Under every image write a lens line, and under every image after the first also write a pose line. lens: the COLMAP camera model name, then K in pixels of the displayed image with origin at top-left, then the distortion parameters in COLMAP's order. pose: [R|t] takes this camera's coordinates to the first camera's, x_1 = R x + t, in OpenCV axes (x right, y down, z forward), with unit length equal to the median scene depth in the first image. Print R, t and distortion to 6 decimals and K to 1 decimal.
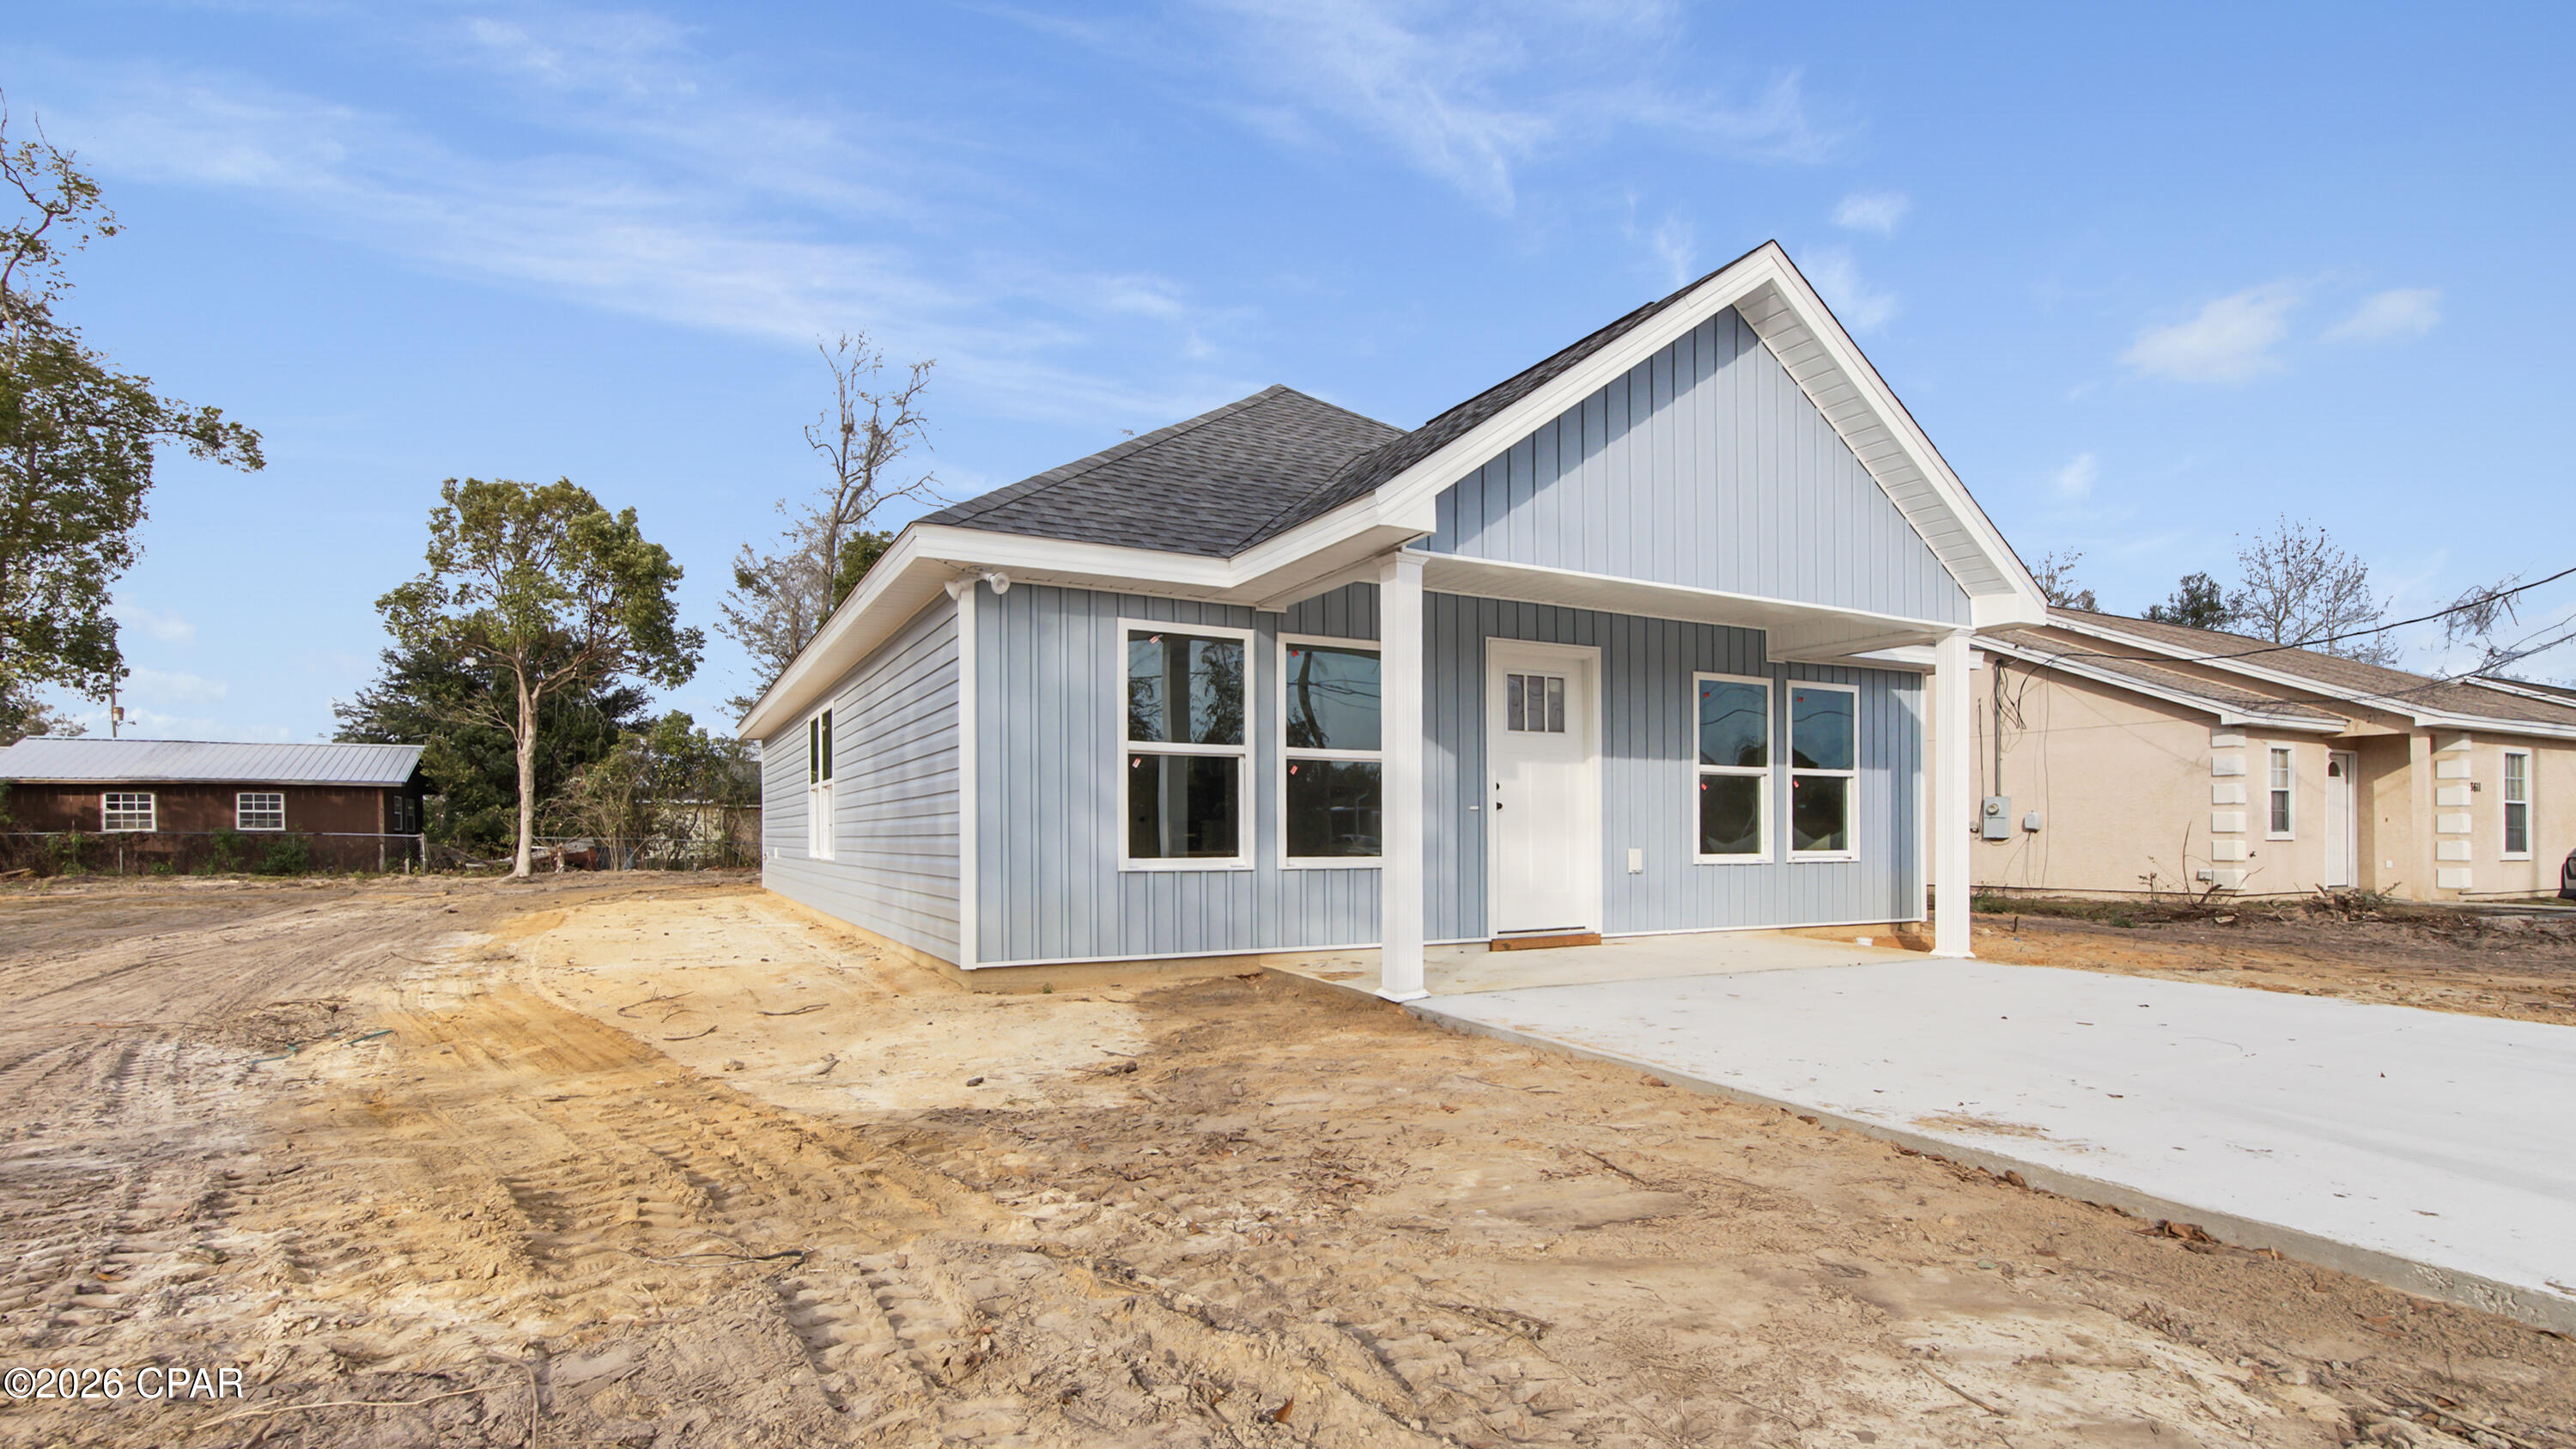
lens RADIAL K [[1196.1, 0, 1286.5], [0, 1196.1, 809.7], [0, 0, 1]] dist [-0.003519, 0.008724]
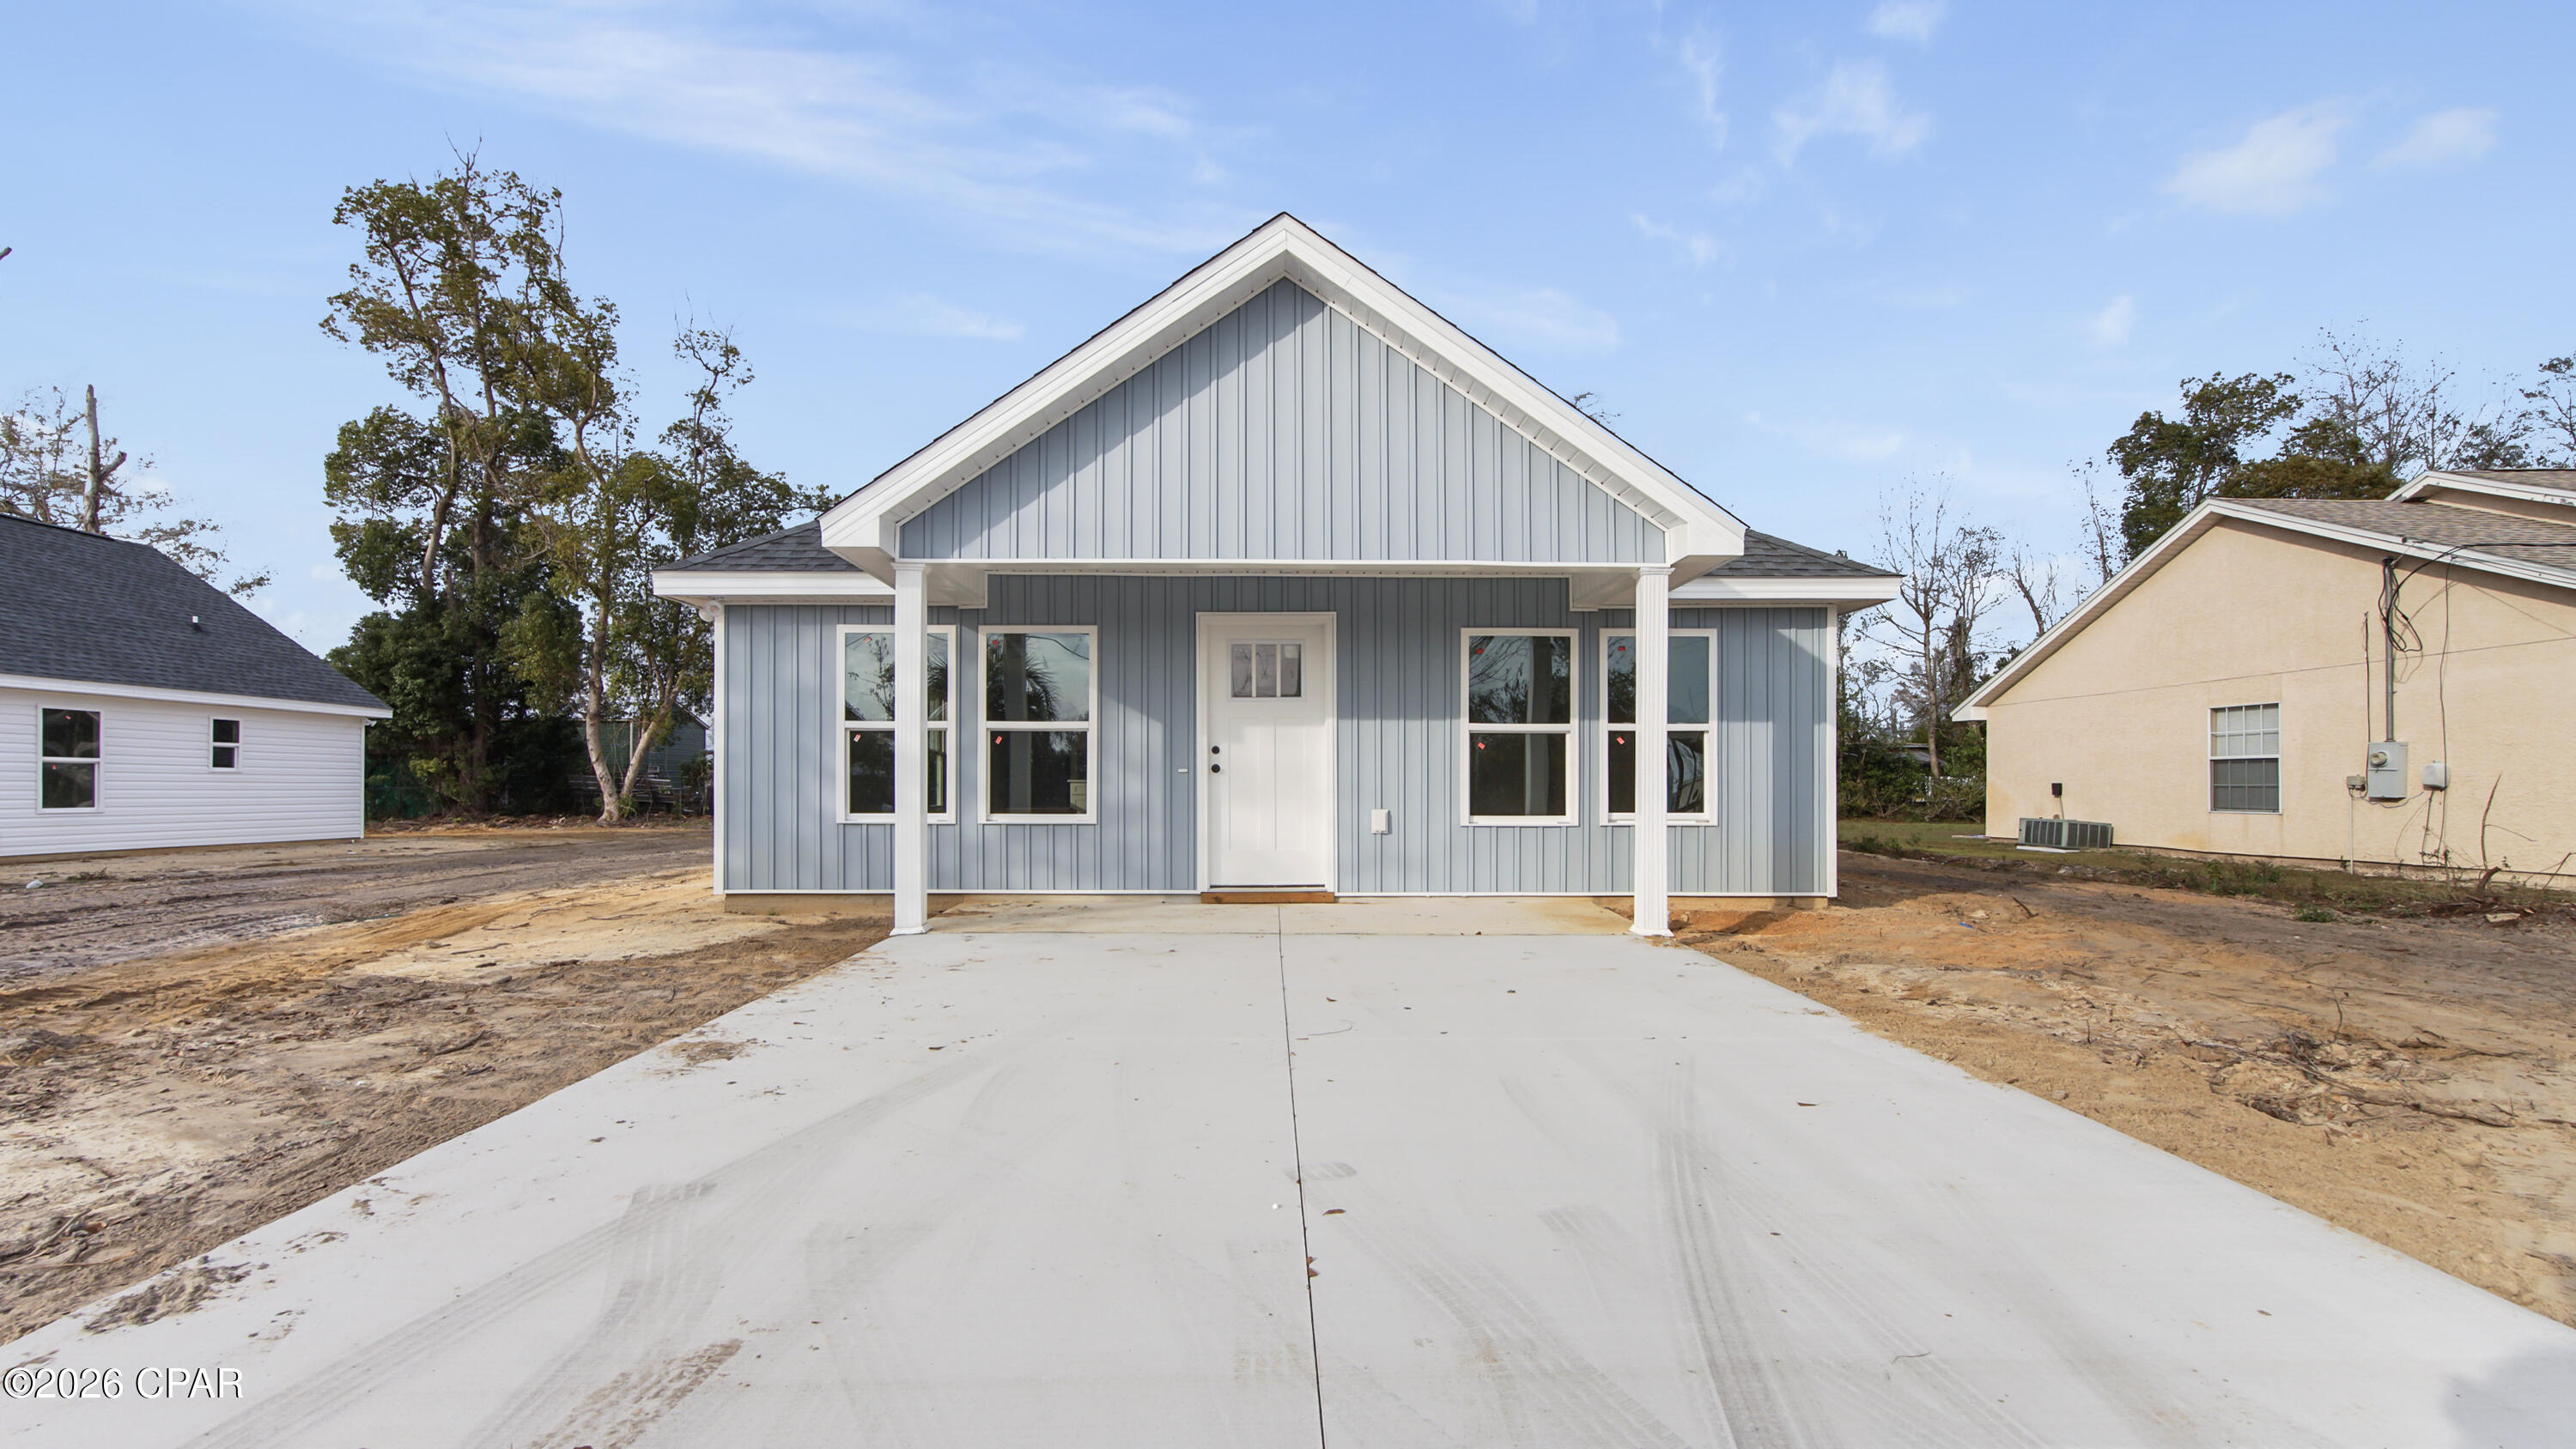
lens RADIAL K [[1167.8, 0, 1286.1], [0, 1167.8, 764.8], [0, 0, 1]] dist [-0.005147, 0.008794]
pose [[0.891378, -0.009020, -0.453171, 0.677025], [0.008965, 0.999957, -0.002269, -0.003391], [0.453172, -0.002040, 0.891421, 0.090351]]
